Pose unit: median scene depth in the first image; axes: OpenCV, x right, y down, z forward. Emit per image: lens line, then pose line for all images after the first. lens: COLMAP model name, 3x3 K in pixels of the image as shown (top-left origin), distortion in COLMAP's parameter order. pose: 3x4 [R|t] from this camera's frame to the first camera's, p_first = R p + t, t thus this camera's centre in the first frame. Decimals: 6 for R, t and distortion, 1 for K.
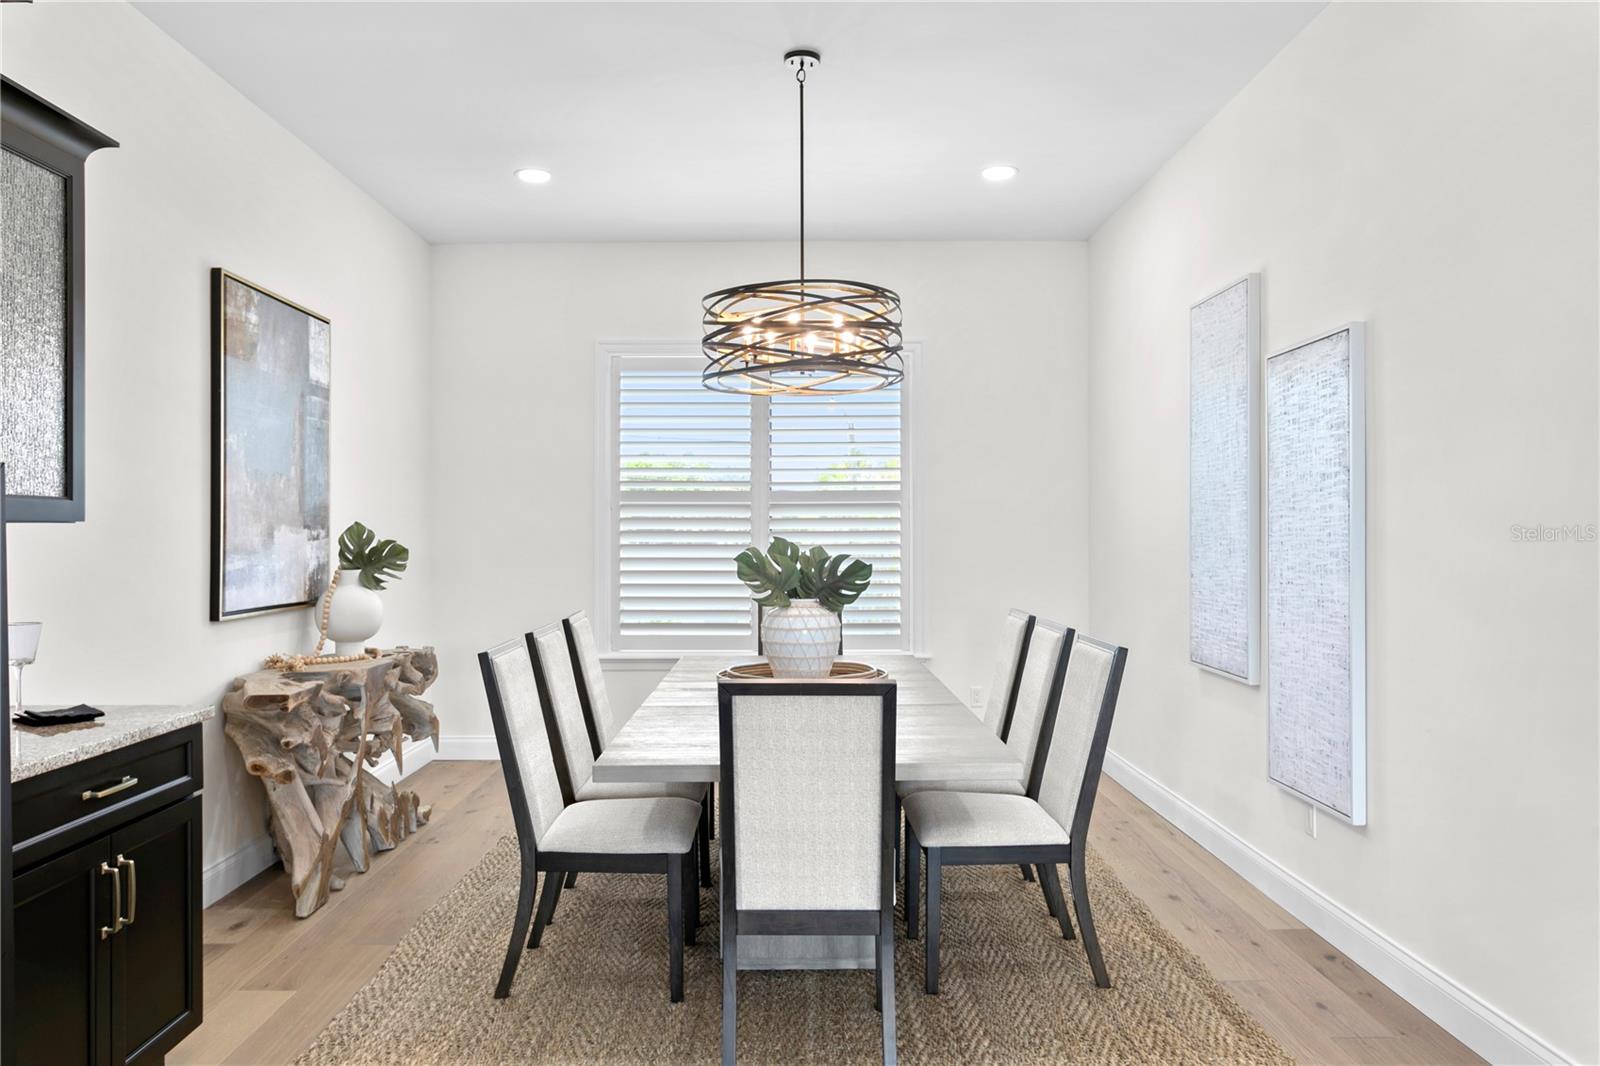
lens RADIAL K [[1074.0, 0, 794.2], [0, 1074.0, 537.3], [0, 0, 1]] dist [-0.005282, 0.001211]
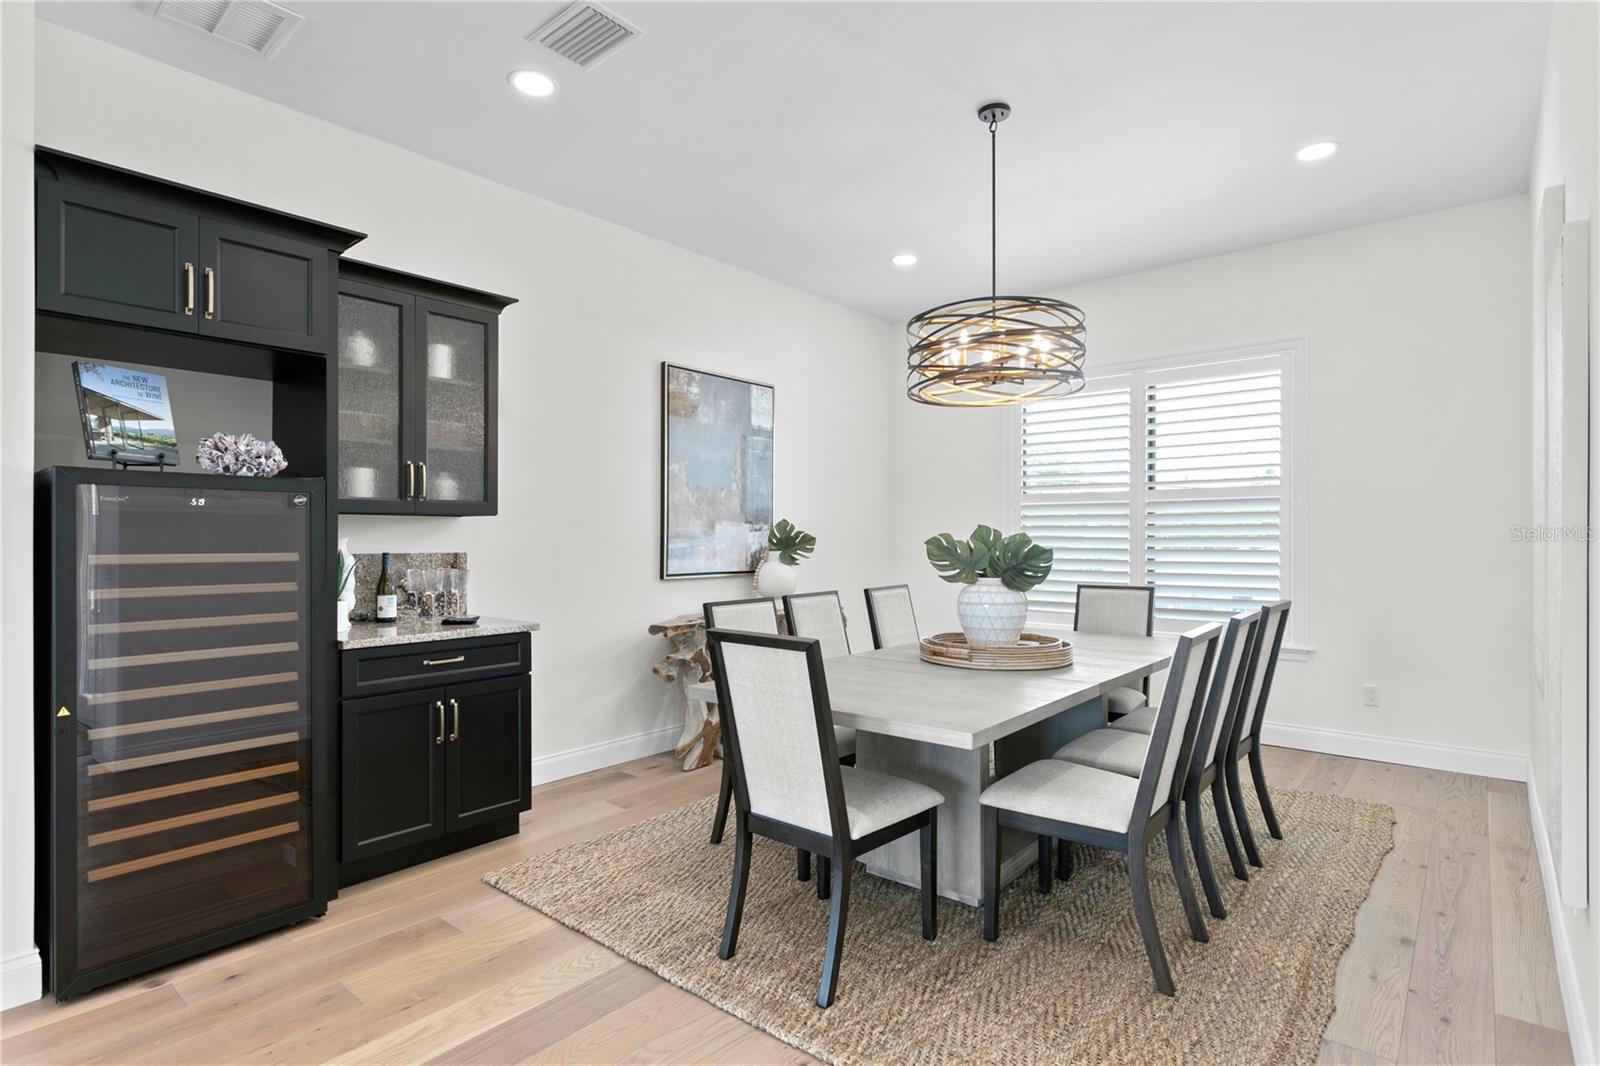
lens RADIAL K [[798.1, 0, 800.2], [0, 798.1, 538.4], [0, 0, 1]] dist [-0.006735, 0.001677]
pose [[0.769586, 0.002993, -0.638537, 0.385990], [-0.003764, 0.999993, 0.000150, 0.014888], [0.638533, 0.002288, 0.769591, 0.200642]]
